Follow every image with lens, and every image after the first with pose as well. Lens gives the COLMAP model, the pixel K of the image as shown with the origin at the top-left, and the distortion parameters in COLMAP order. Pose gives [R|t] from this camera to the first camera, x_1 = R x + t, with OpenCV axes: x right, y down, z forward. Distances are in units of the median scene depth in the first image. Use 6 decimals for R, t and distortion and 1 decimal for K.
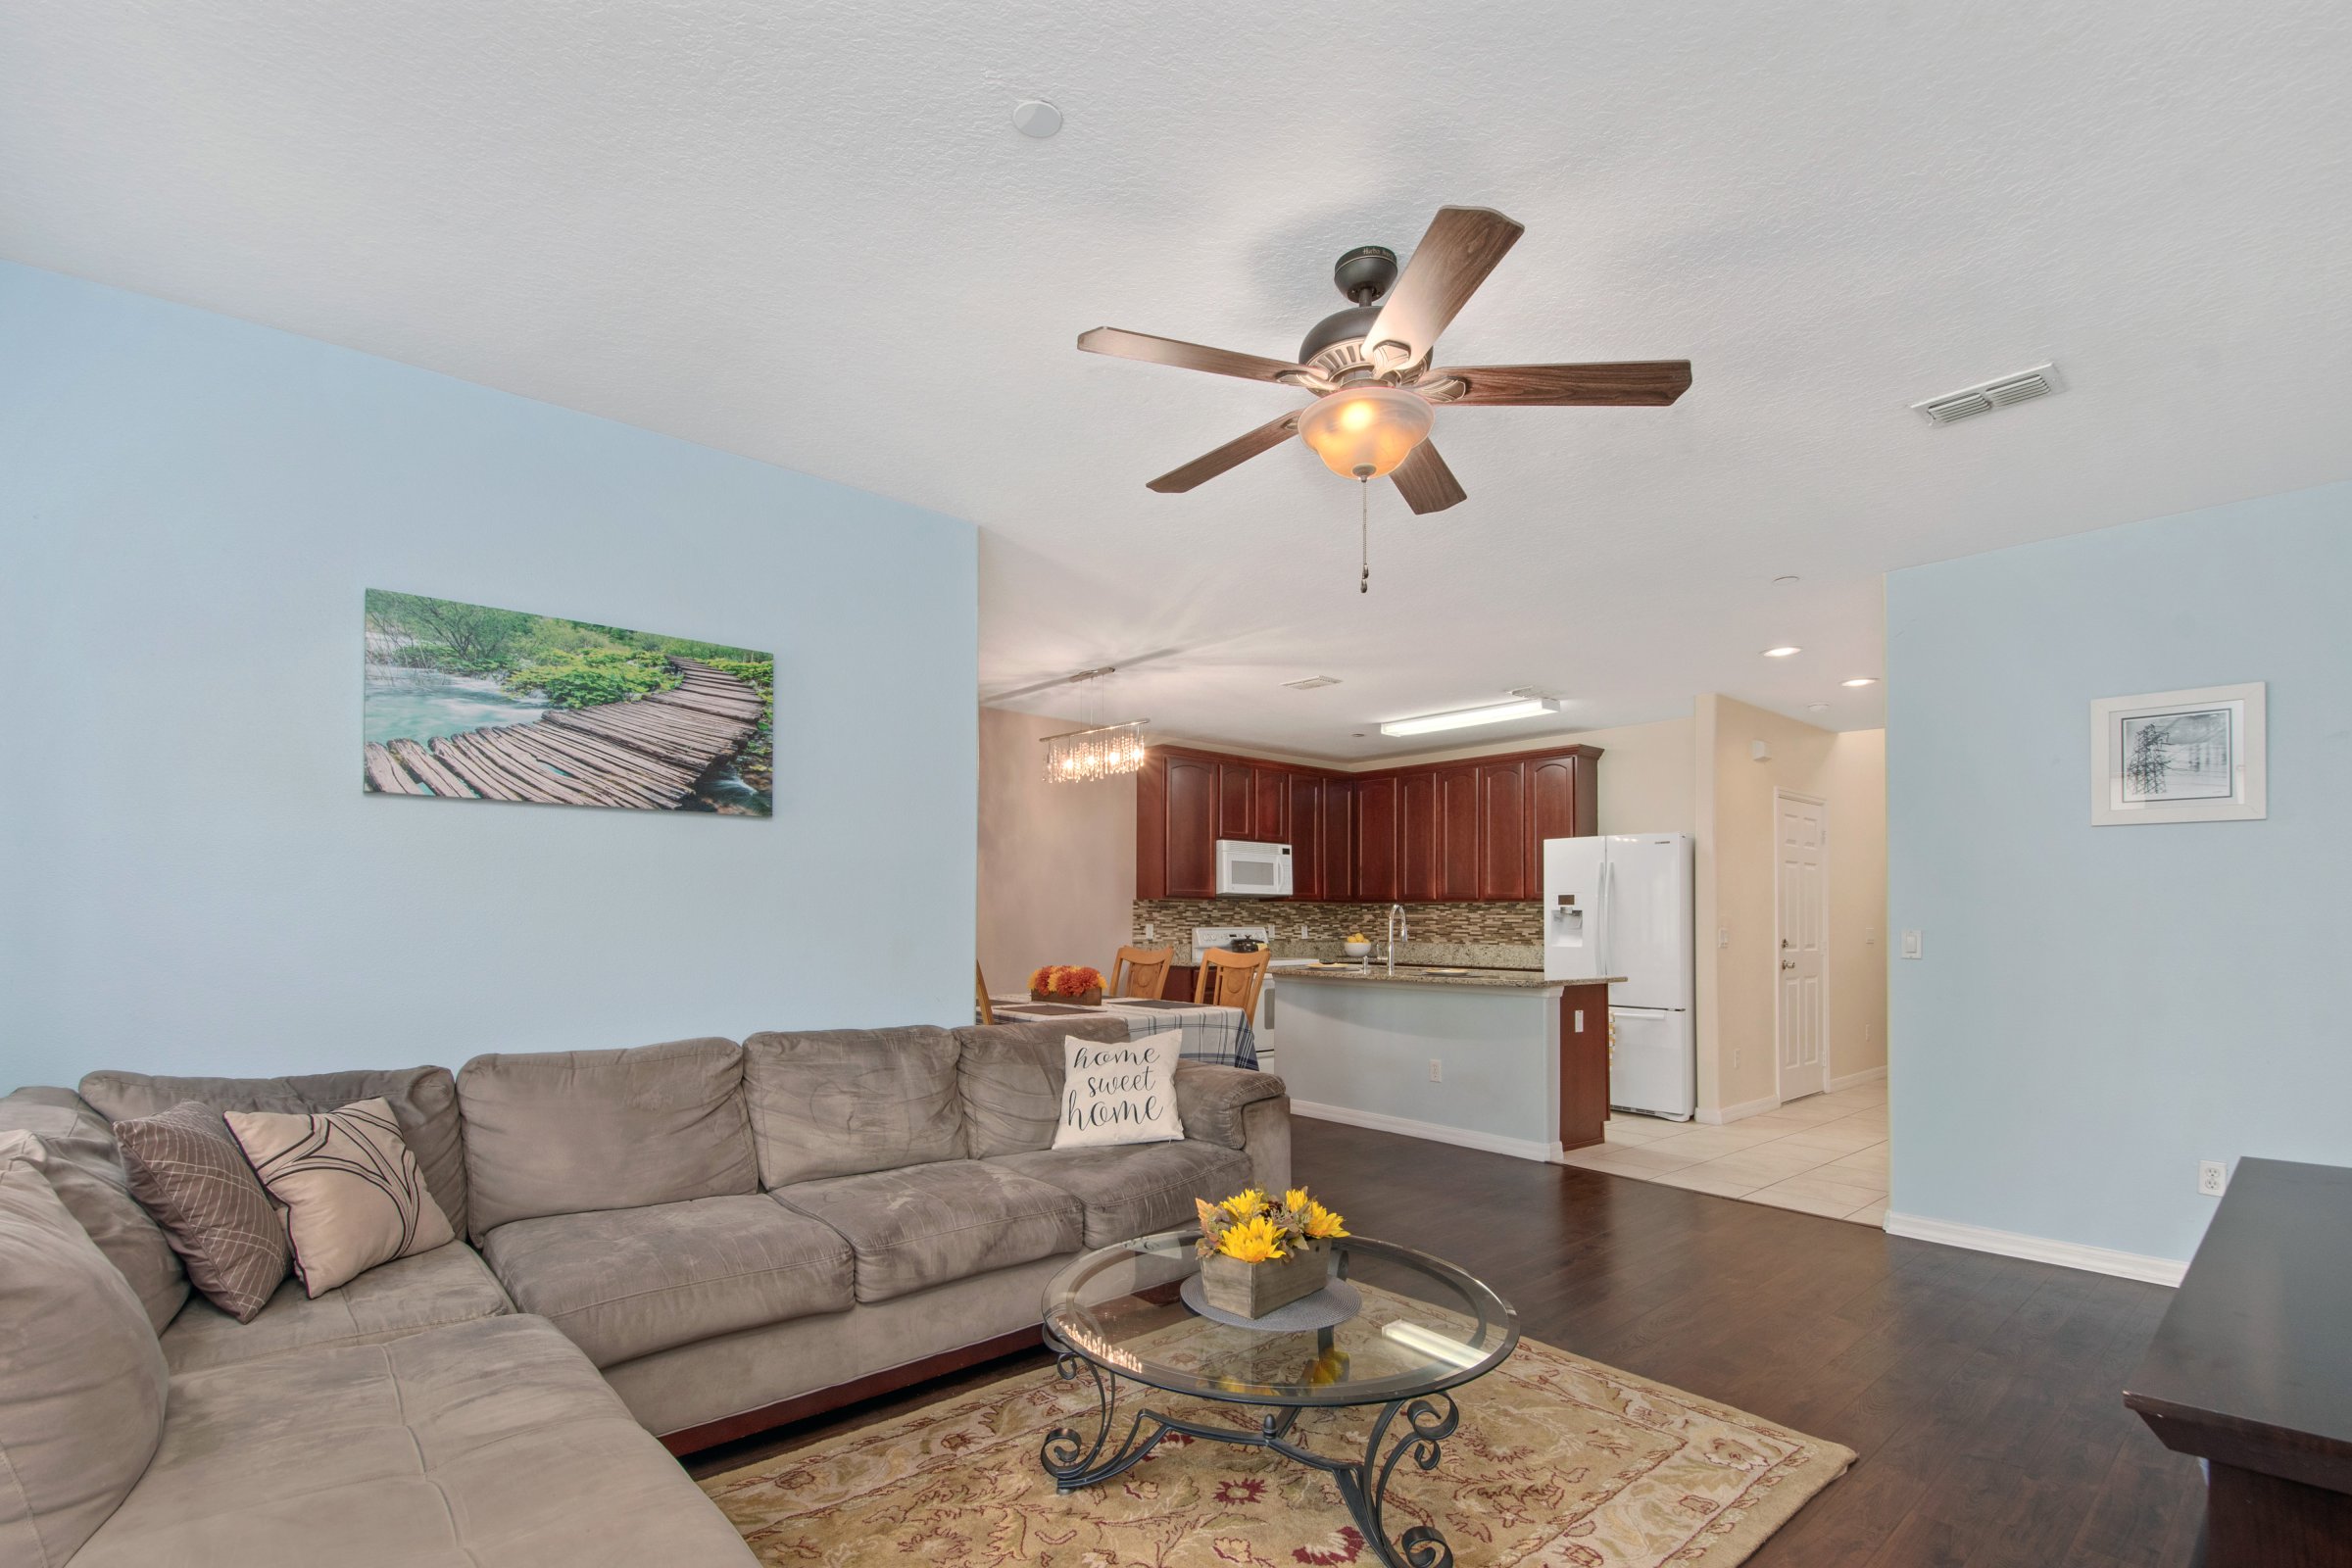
lens RADIAL K [[1080.5, 0, 1170.0], [0, 1080.5, 921.4], [0, 0, 1]] dist [-0.011160, -0.006916]
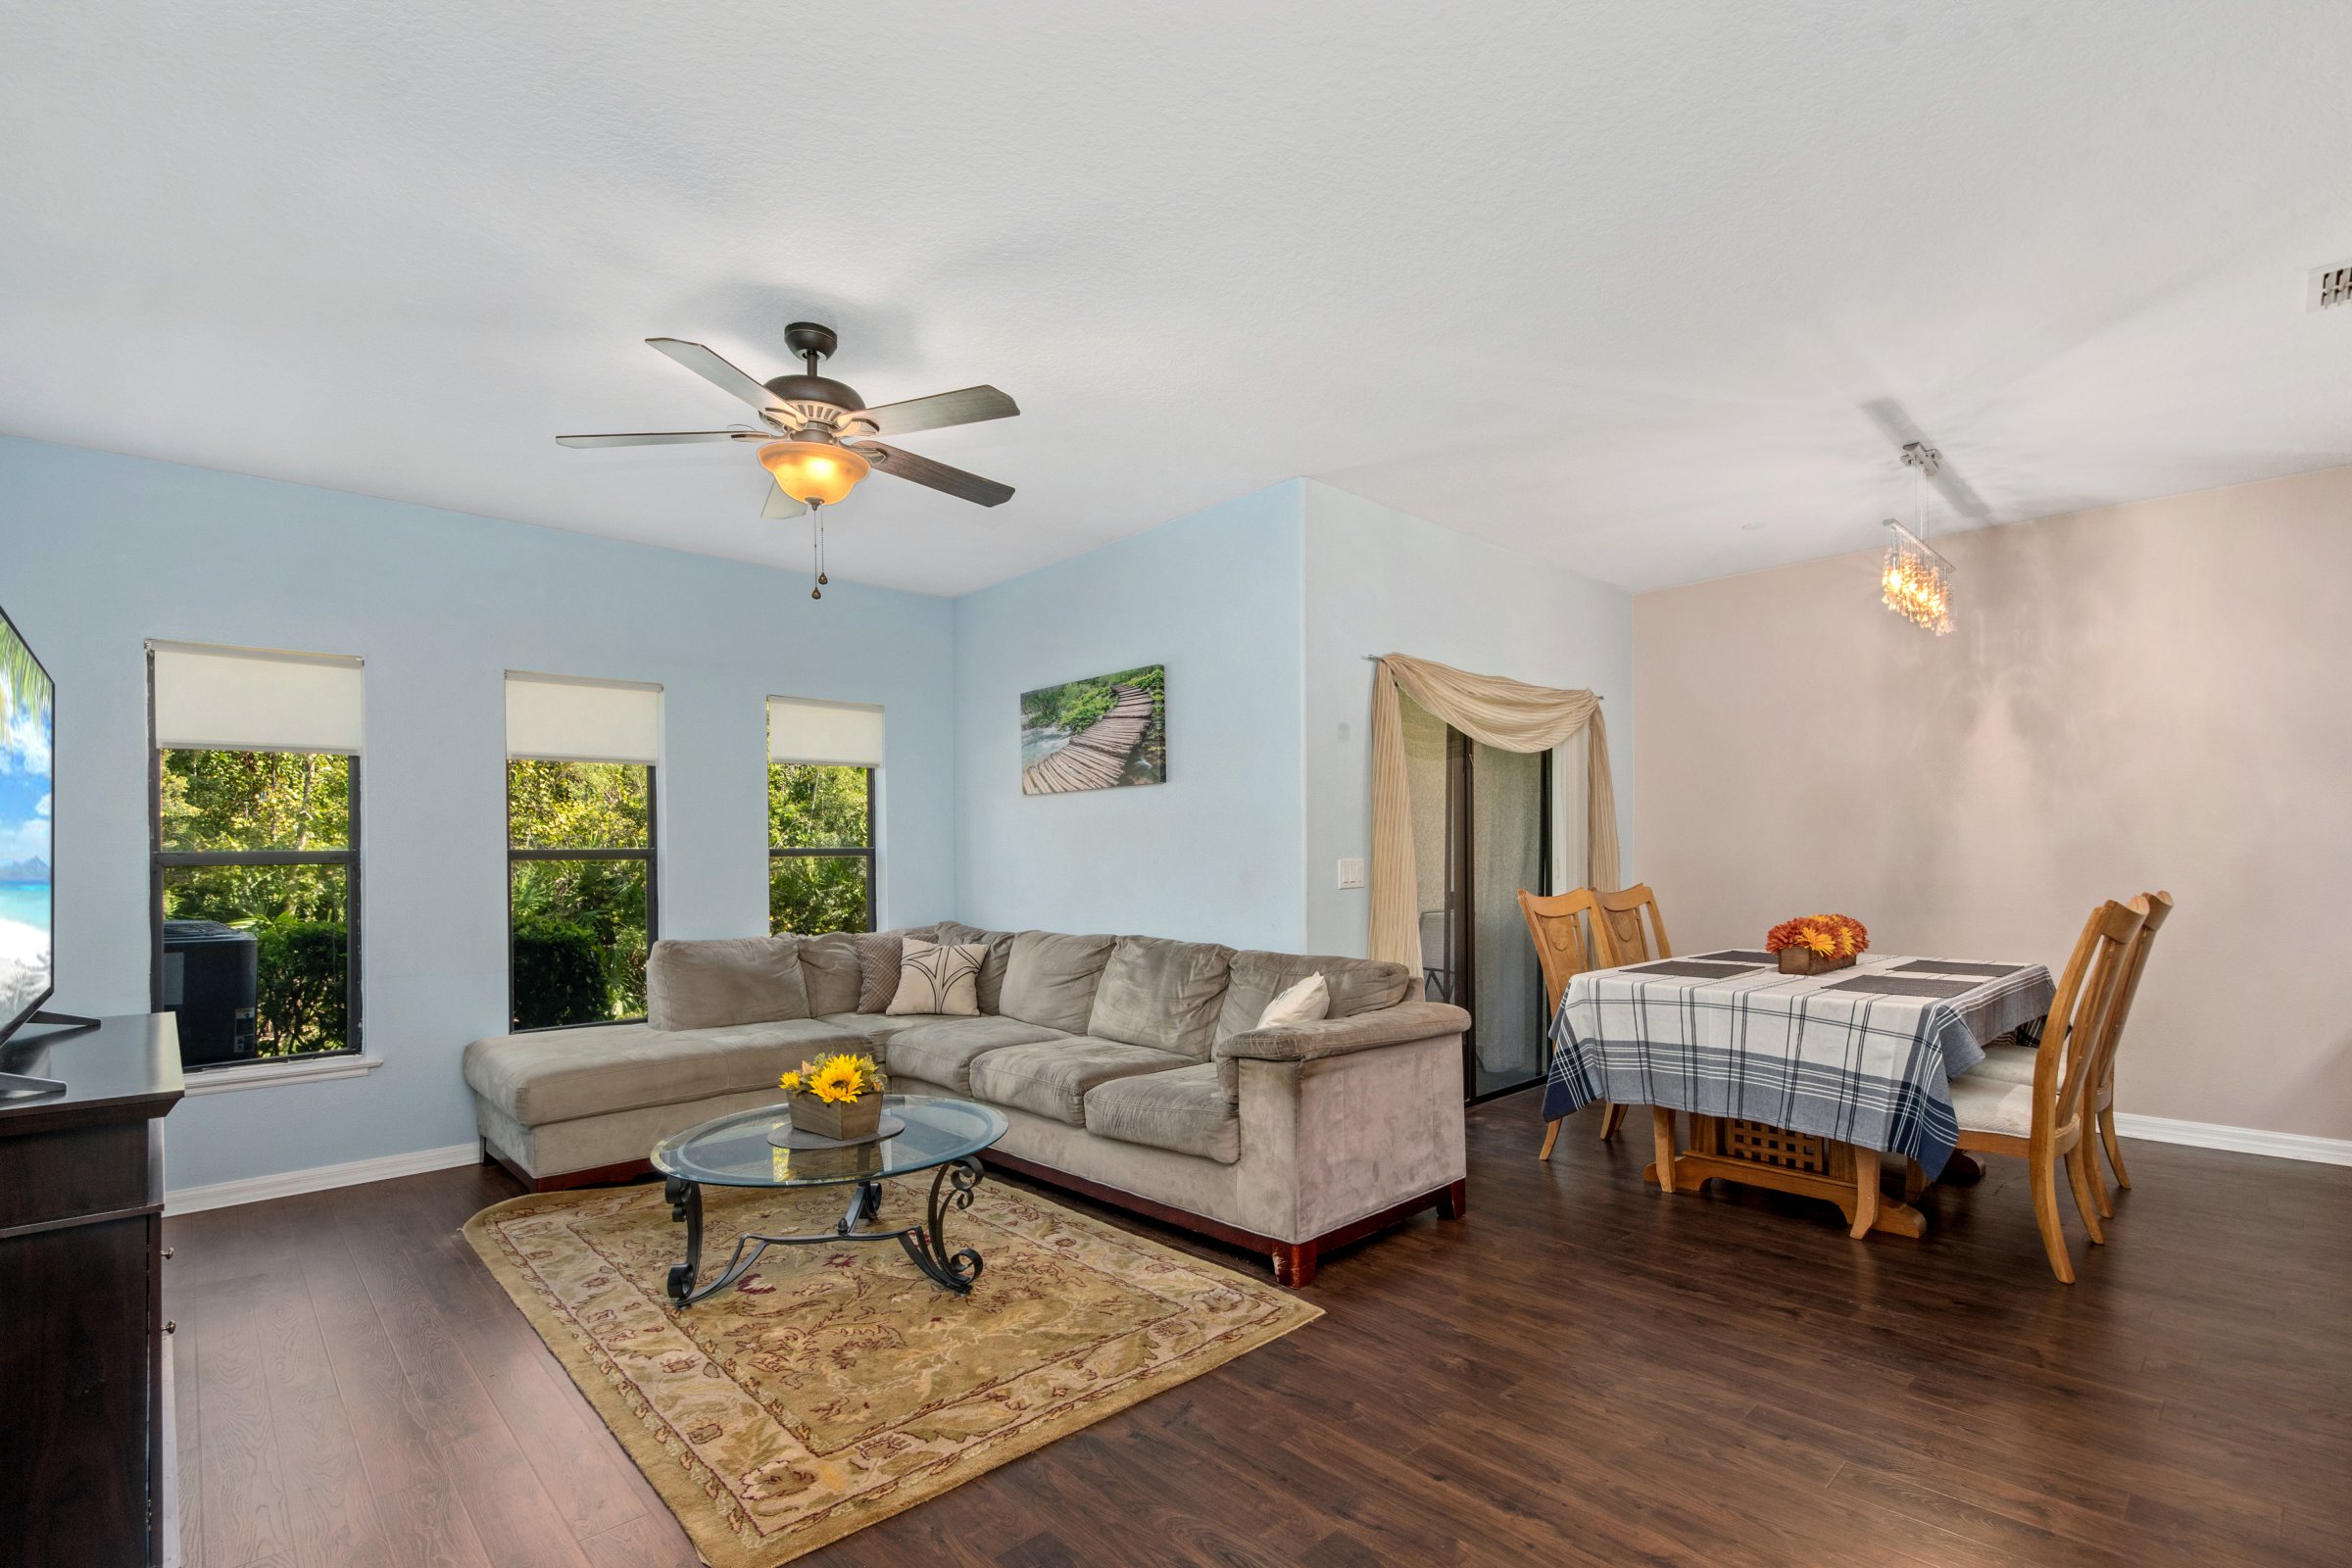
lens RADIAL K [[1080.5, 0, 1087.8], [0, 1080.5, 879.0], [0, 0, 1]] dist [-0.011160, -0.006916]
pose [[-0.031768, 0.013446, -0.999405, 0.484034], [0.009316, 0.999870, 0.013156, 0.003839], [0.999452, -0.008893, -0.031889, 0.451106]]
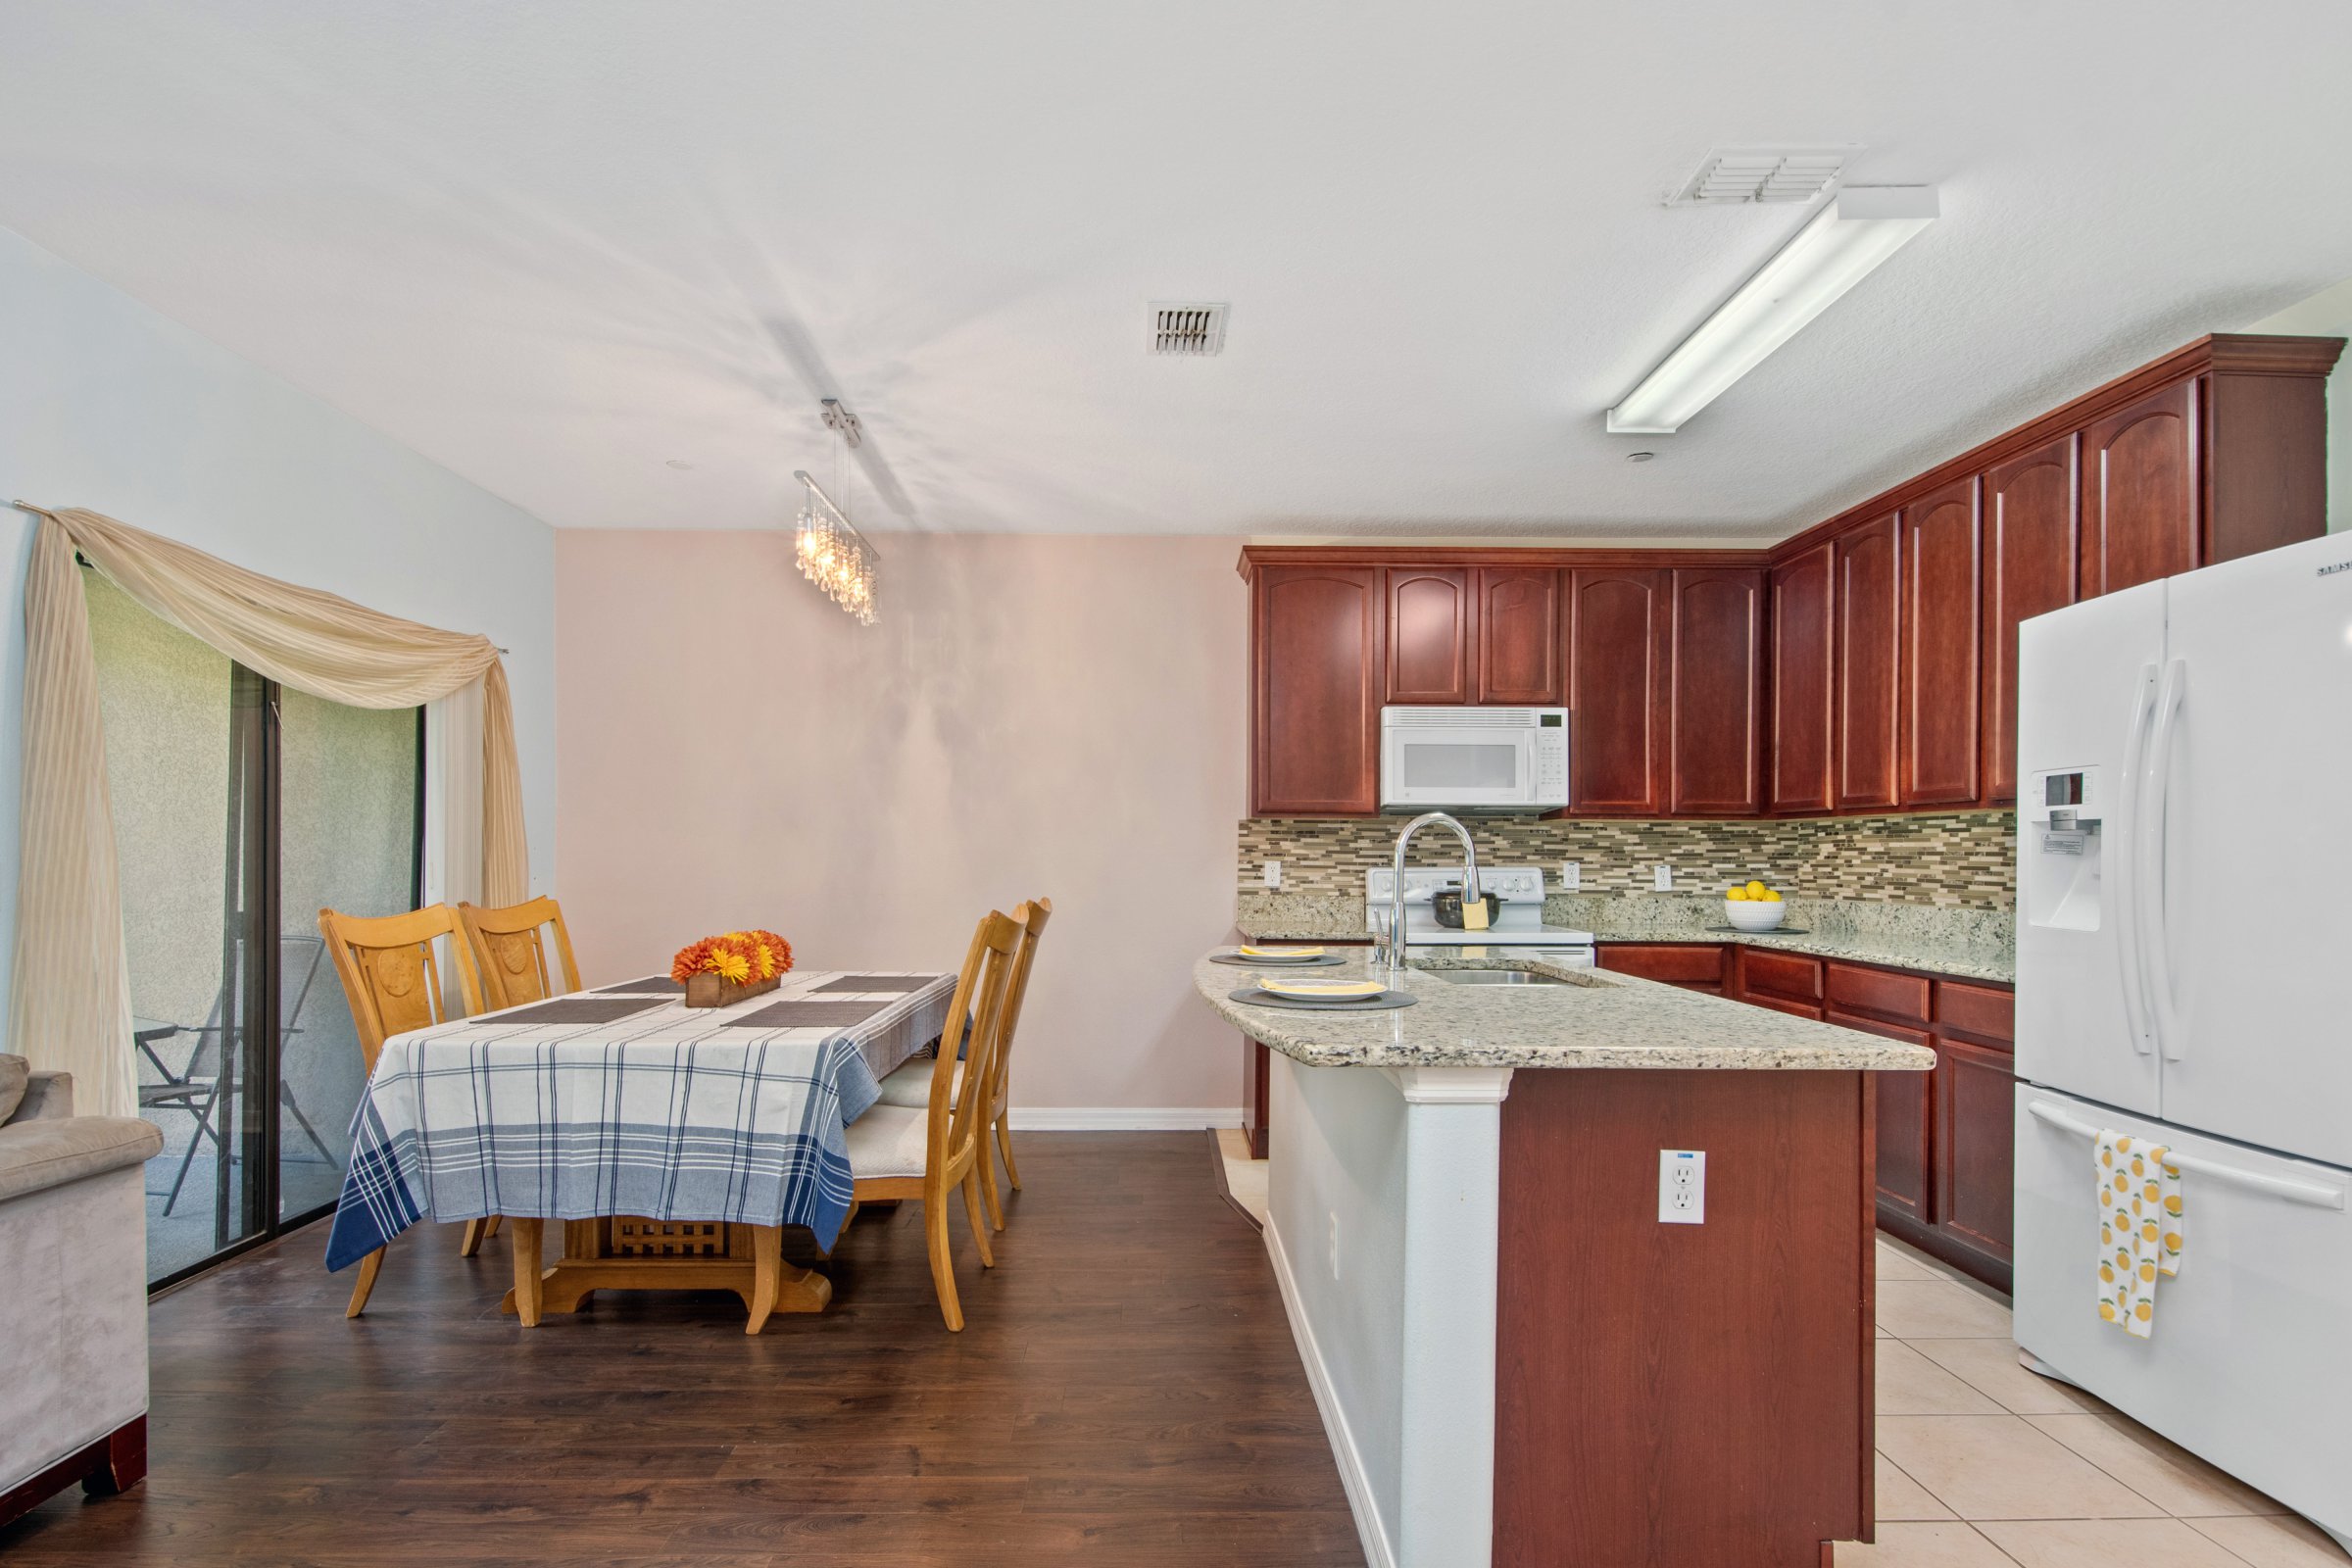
lens RADIAL K [[1163.0, 0, 1203.4], [0, 1163.0, 864.9], [0, 0, 1]] dist [-0.000863, -0.000869]
pose [[0.766985, 0.002556, -0.641660, 0.398489], [-0.000026, 0.999992, 0.003953, 0.002050], [0.641665, -0.003016, 0.766979, 0.552063]]
